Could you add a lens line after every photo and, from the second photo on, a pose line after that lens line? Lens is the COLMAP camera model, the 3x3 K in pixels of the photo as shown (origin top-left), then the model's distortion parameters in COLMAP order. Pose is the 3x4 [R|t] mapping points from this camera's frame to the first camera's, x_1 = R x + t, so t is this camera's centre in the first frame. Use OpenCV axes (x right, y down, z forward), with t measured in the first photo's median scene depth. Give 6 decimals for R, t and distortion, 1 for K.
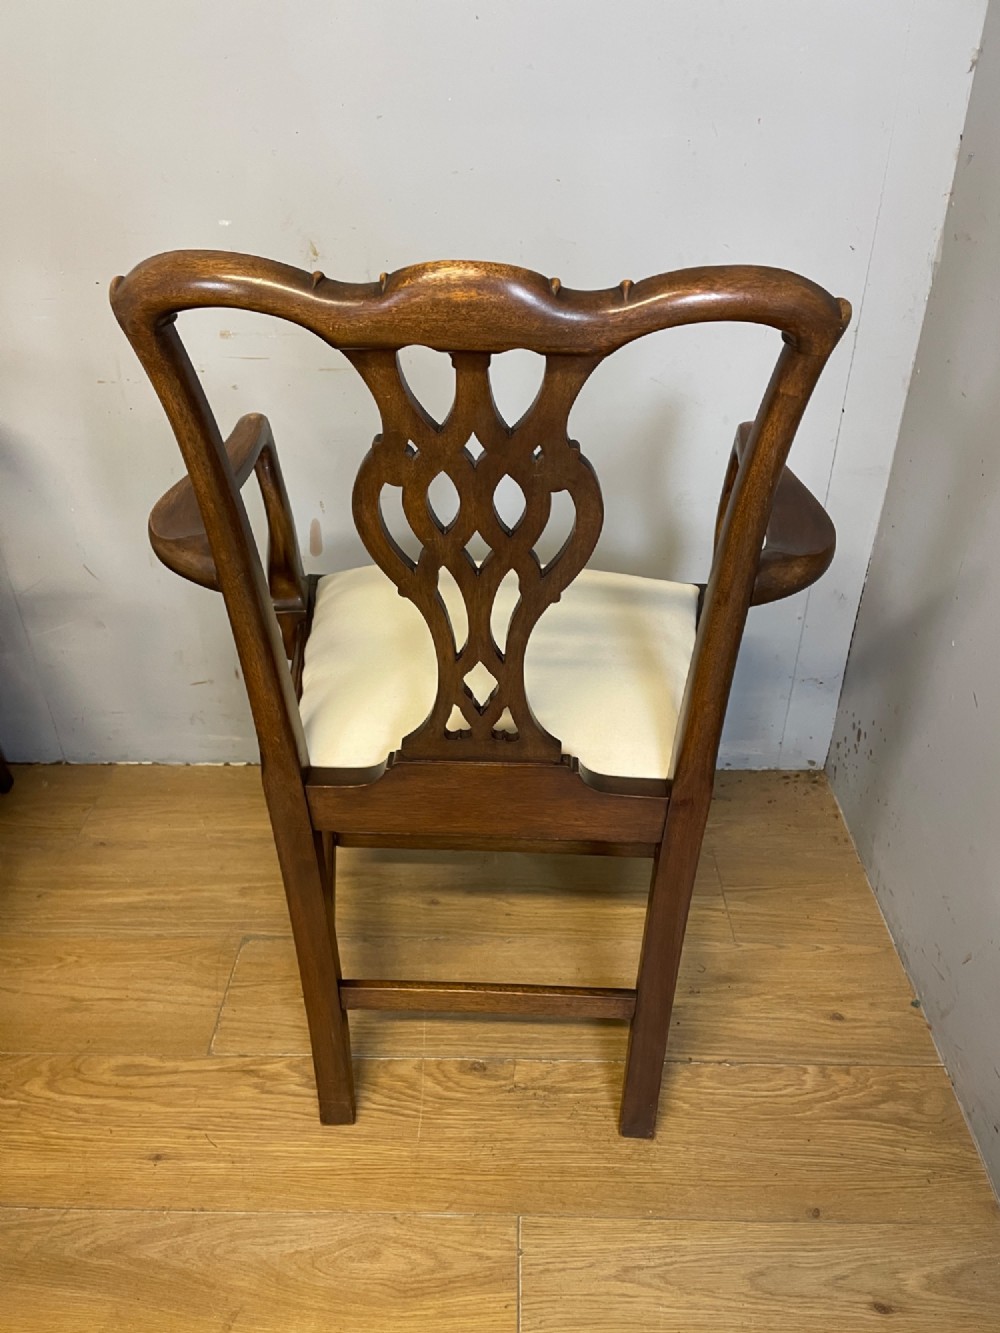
lens RADIAL K [[1008.5, 0, 499.3], [0, 1008.5, 678.1], [0, 0, 1]] dist [0.087857, -0.118212]
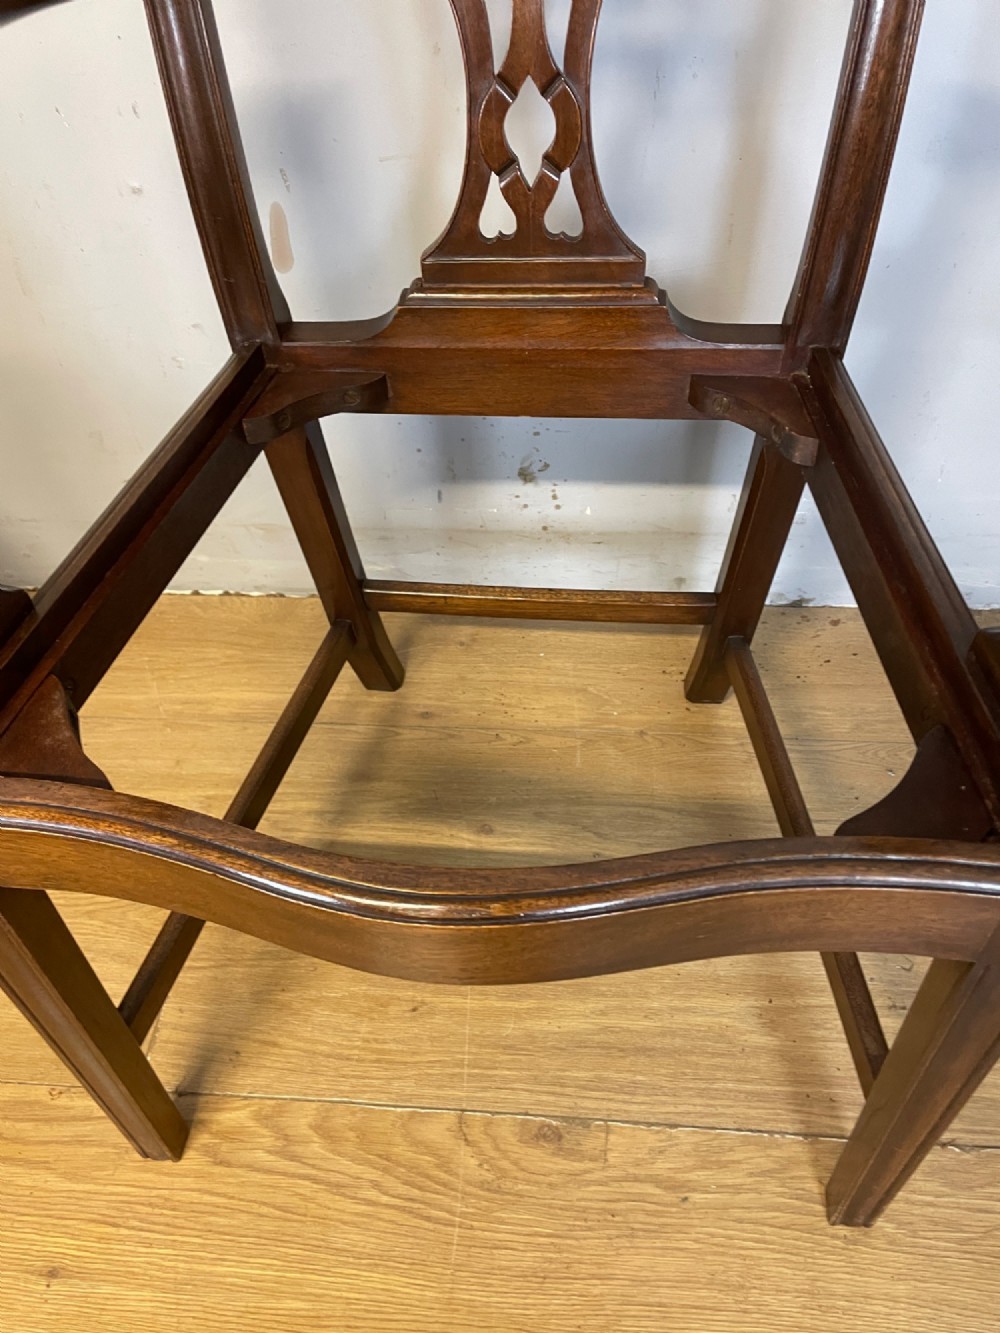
lens RADIAL K [[1008.5, 0, 495.8], [0, 1008.5, 672.1], [0, 0, 1]] dist [0.087857, -0.118212]
pose [[0.996779, 0.015274, -0.078732, -0.008345], [0.005573, 0.966134, 0.257979, -0.059035], [0.080006, -0.257587, 0.962937, 0.460795]]
